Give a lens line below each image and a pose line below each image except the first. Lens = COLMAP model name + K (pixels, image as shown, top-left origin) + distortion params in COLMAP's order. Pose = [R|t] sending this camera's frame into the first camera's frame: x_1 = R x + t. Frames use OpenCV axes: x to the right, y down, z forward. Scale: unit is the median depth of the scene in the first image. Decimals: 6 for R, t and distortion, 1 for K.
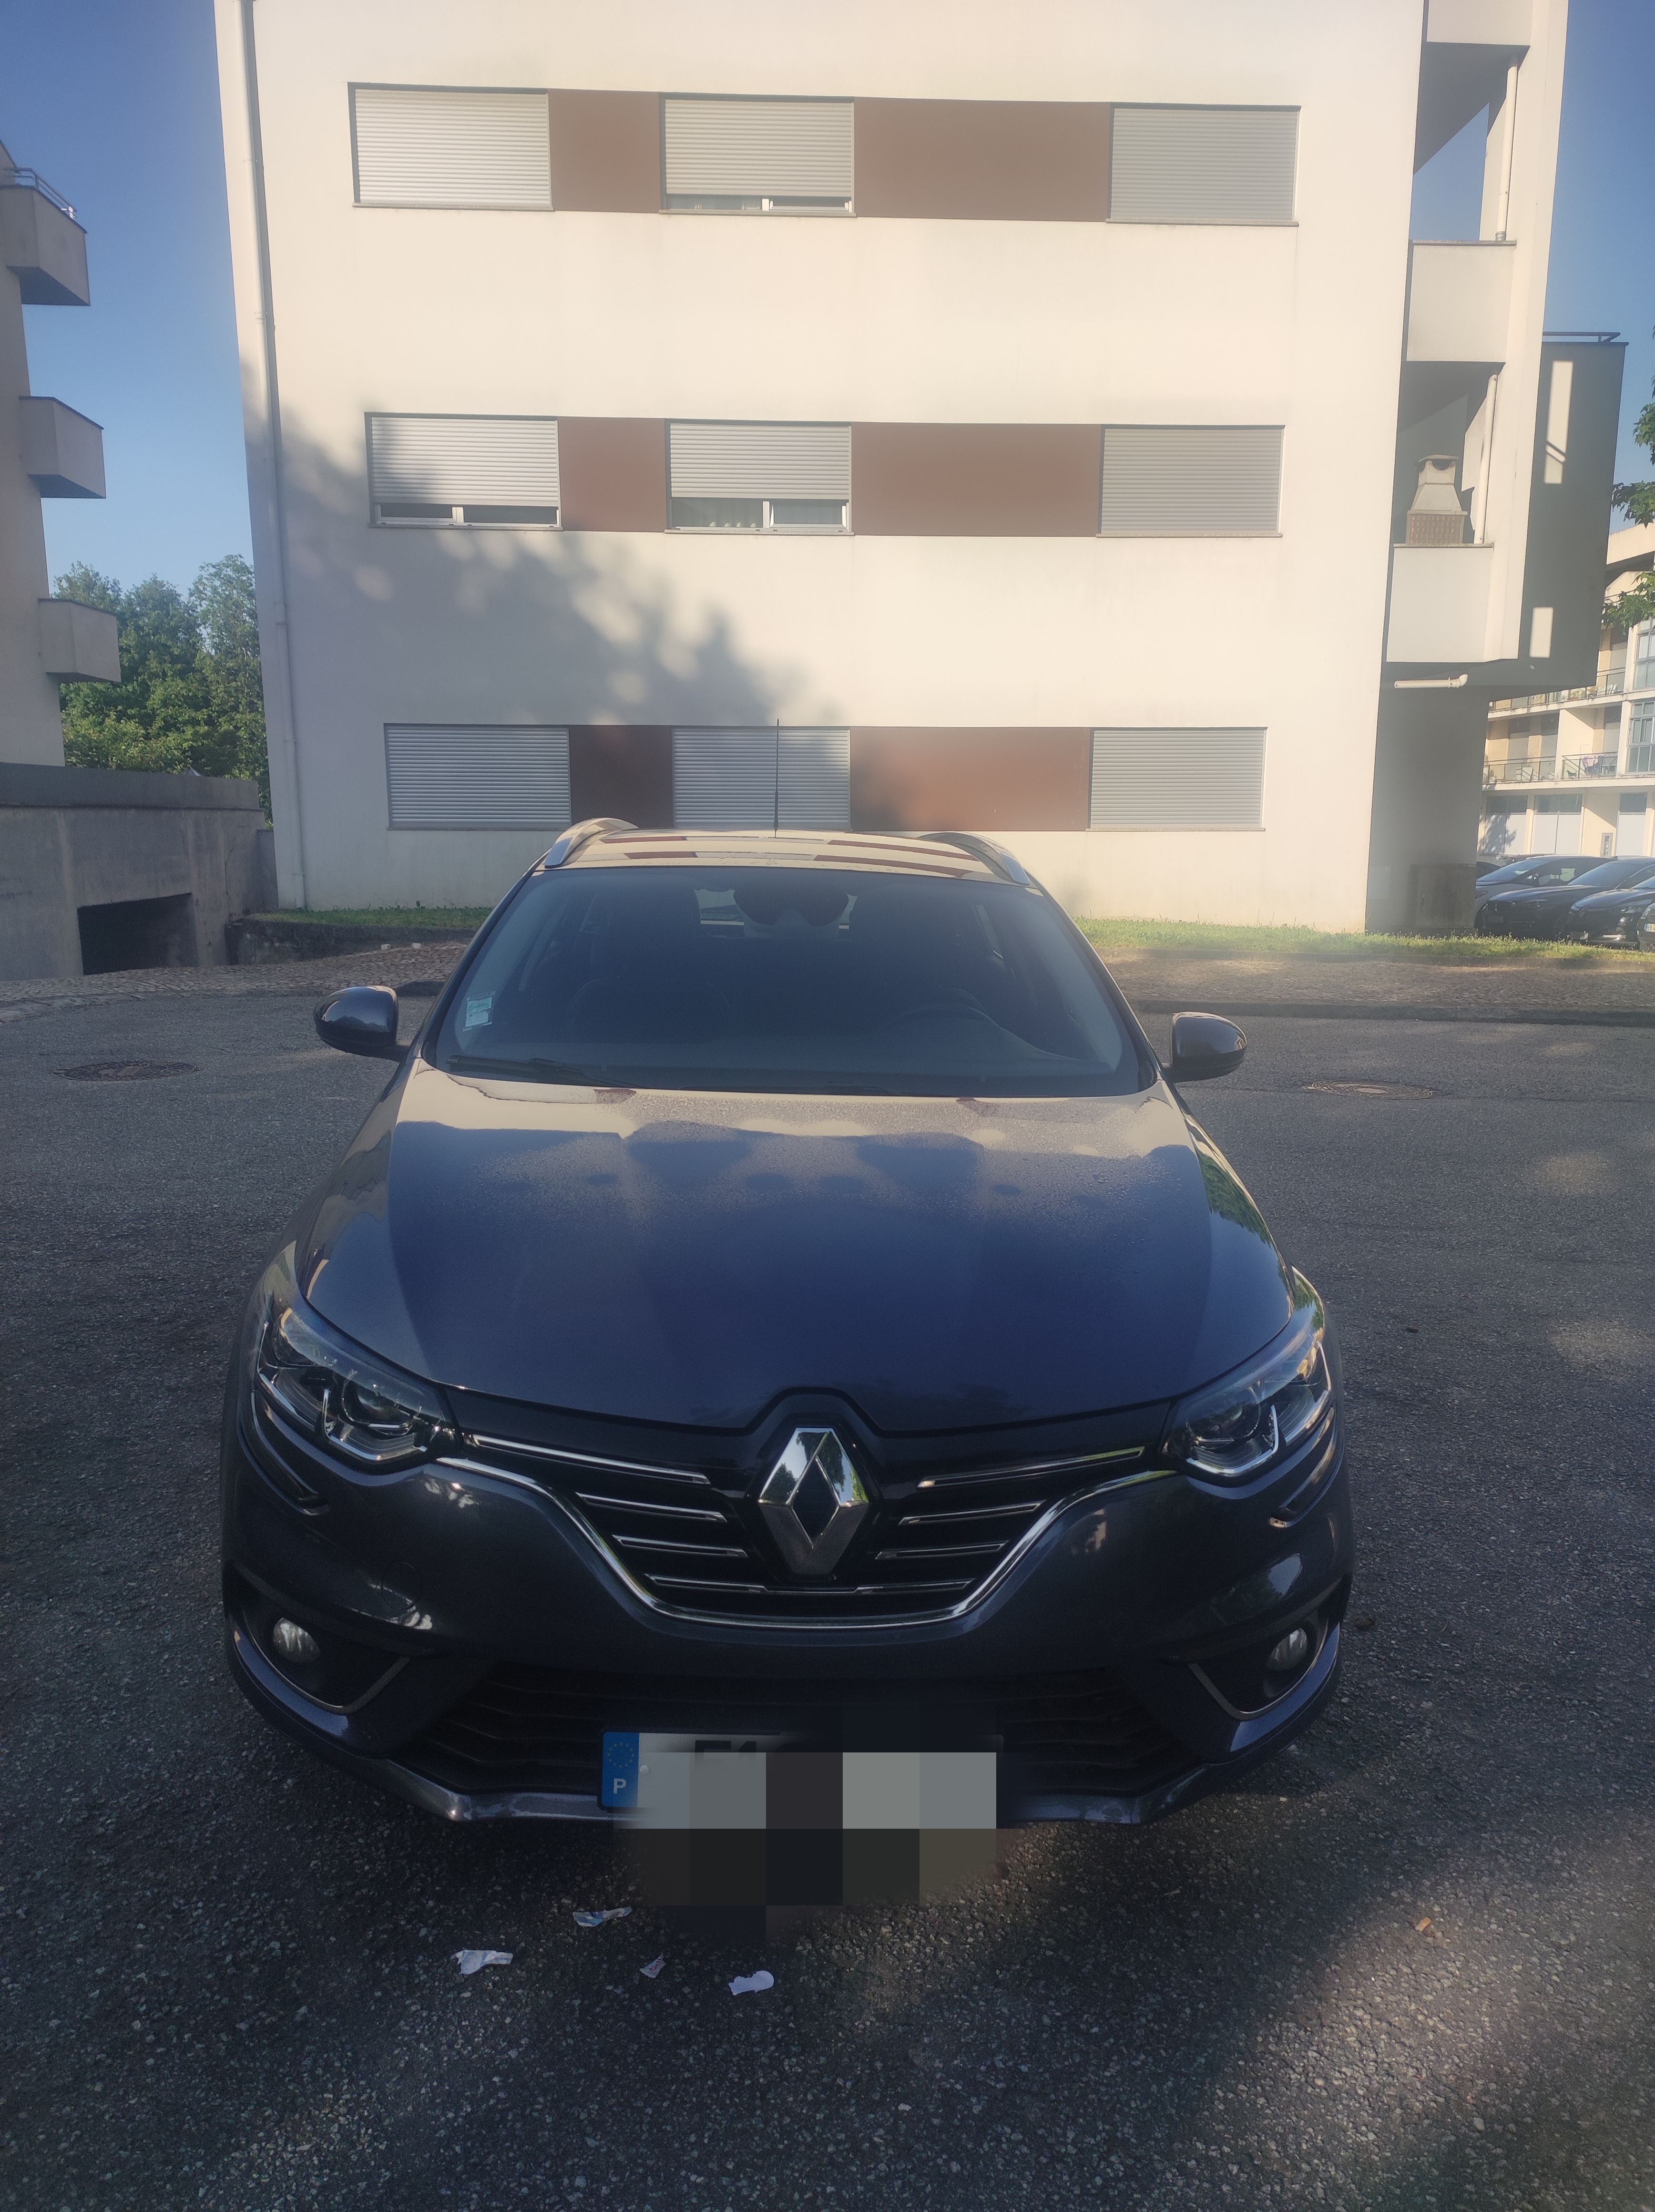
lens RADIAL K [[1620.7, 0, 828.1], [0, 1620.7, 1116.1], [0, 0, 1]] dist [0.077131, -0.061984]
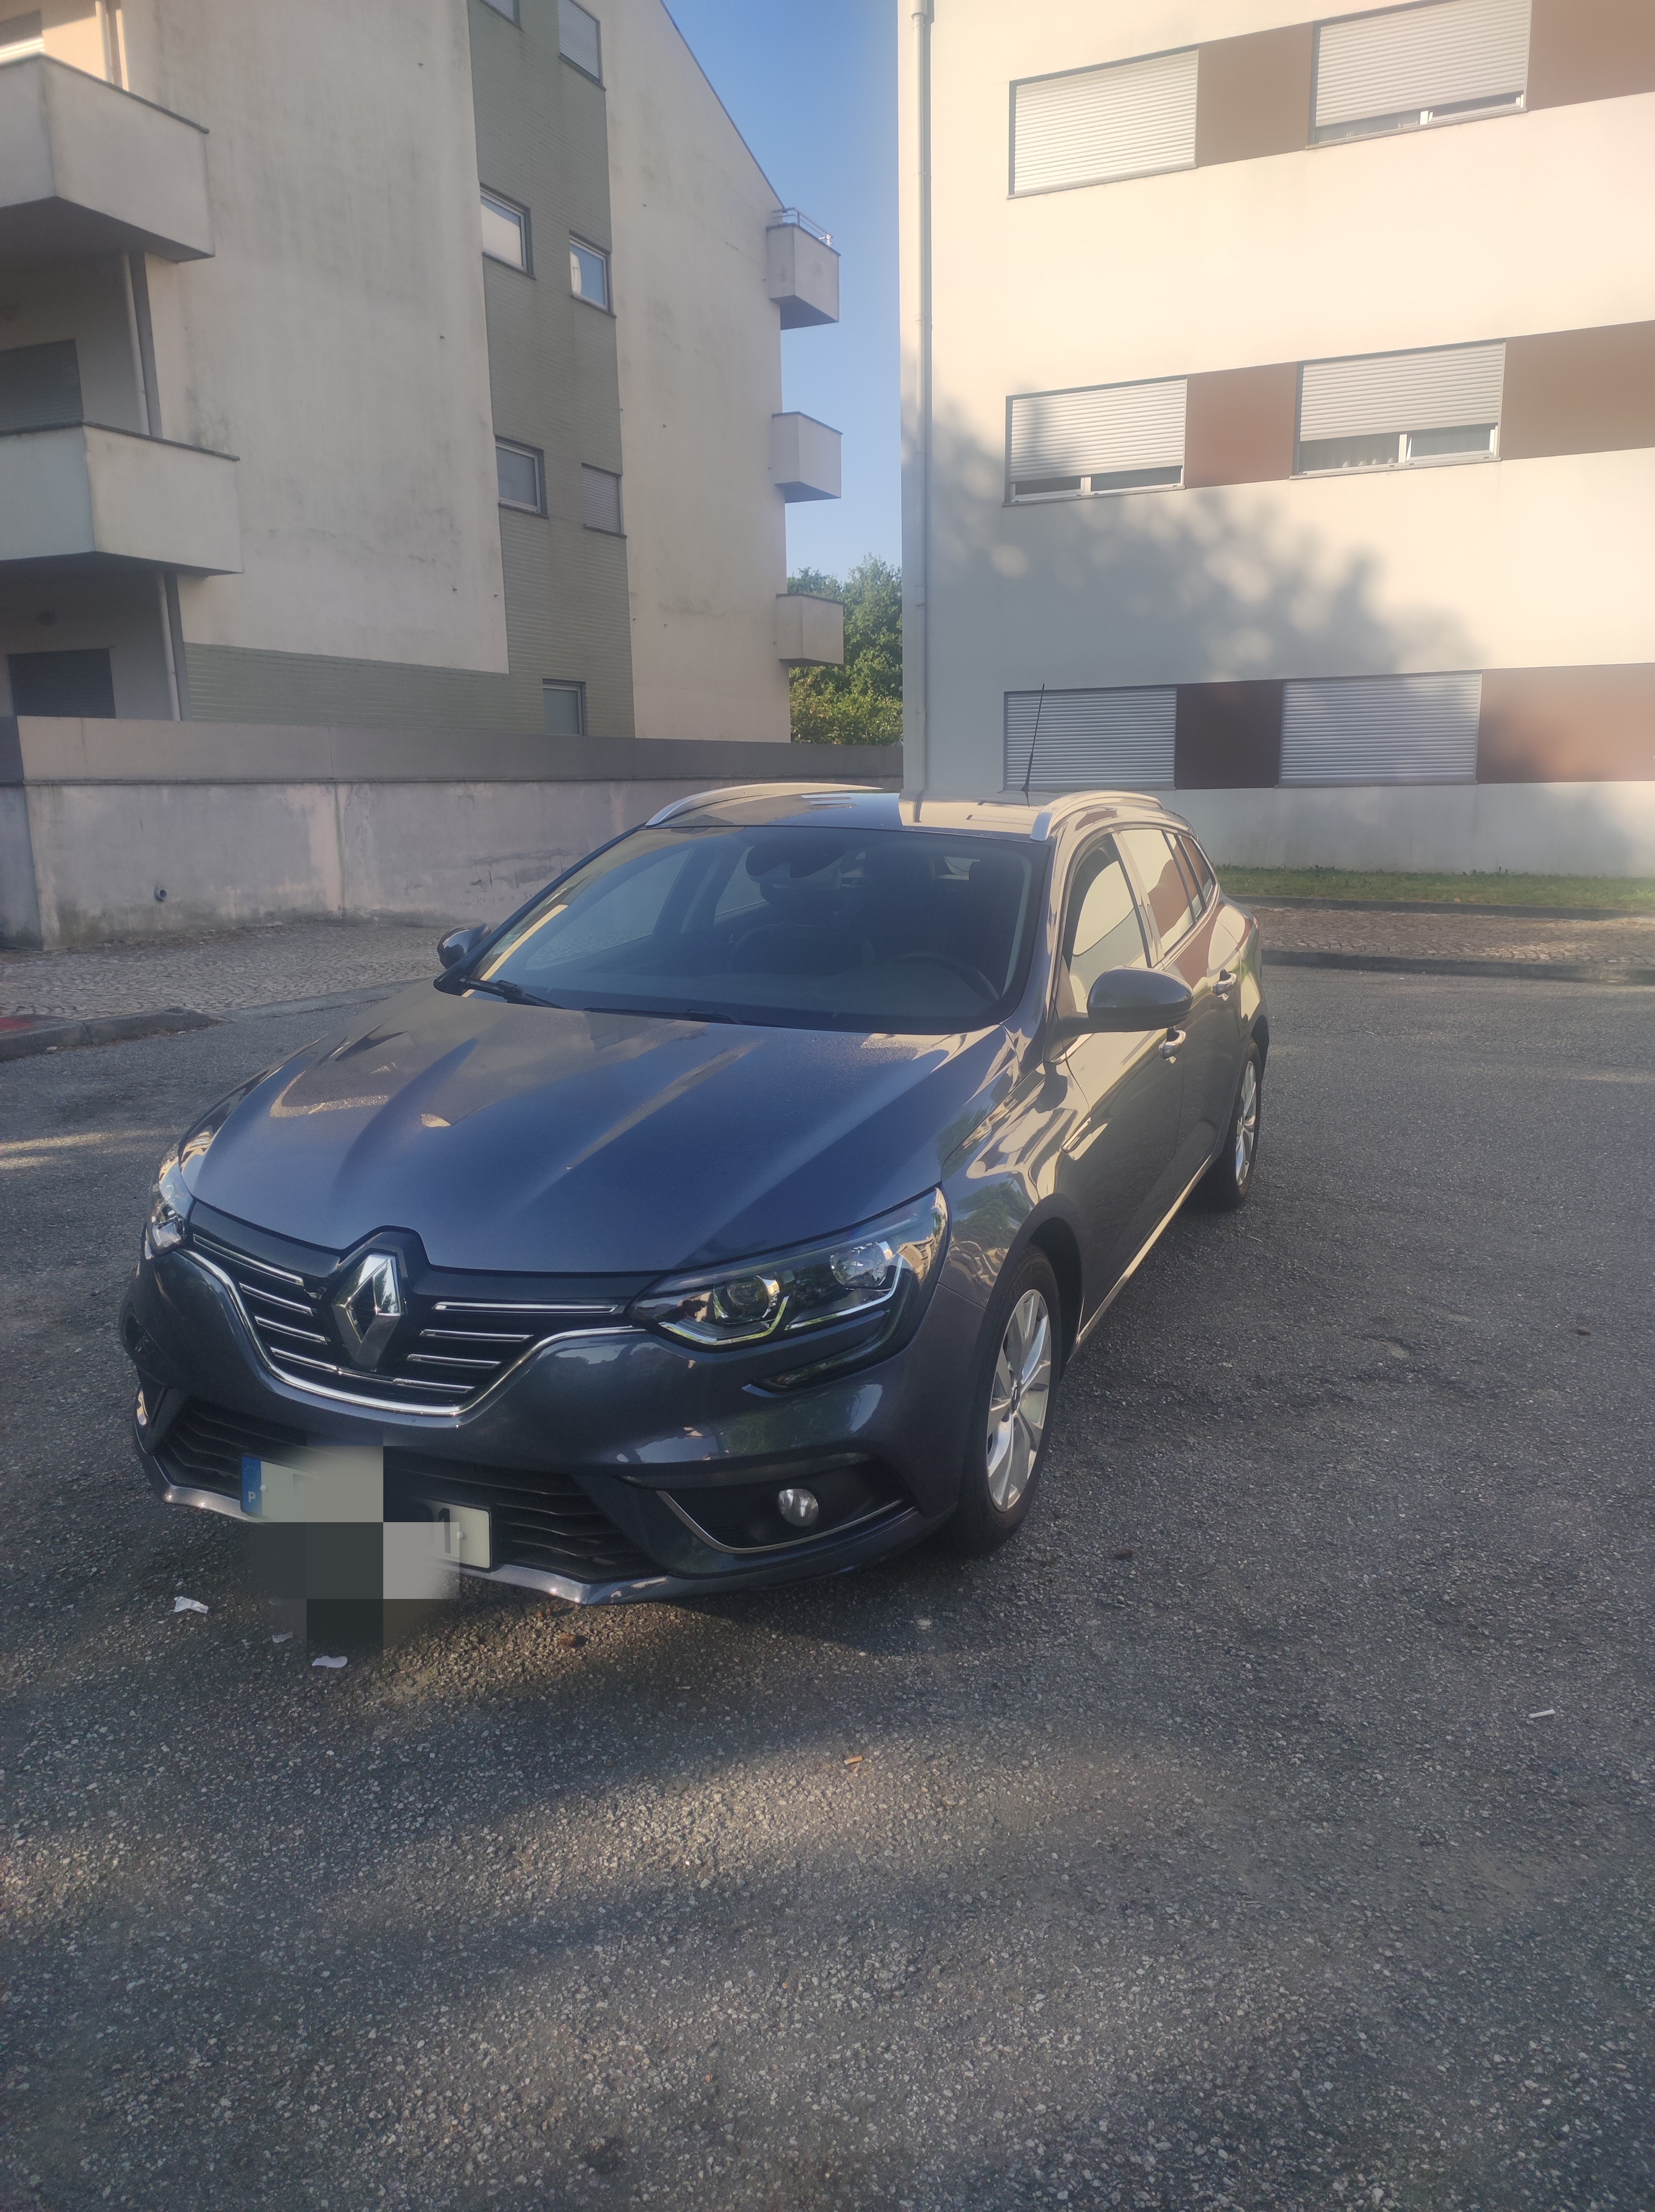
lens RADIAL K [[1620.7, 0, 828.1], [0, 1620.7, 1116.1], [0, 0, 1]] dist [0.077131, -0.061984]
pose [[0.895461, 0.075832, -0.438633, 0.112562], [-0.065306, 0.997100, 0.039061, 0.000728], [0.440323, -0.006332, 0.897817, -0.002099]]
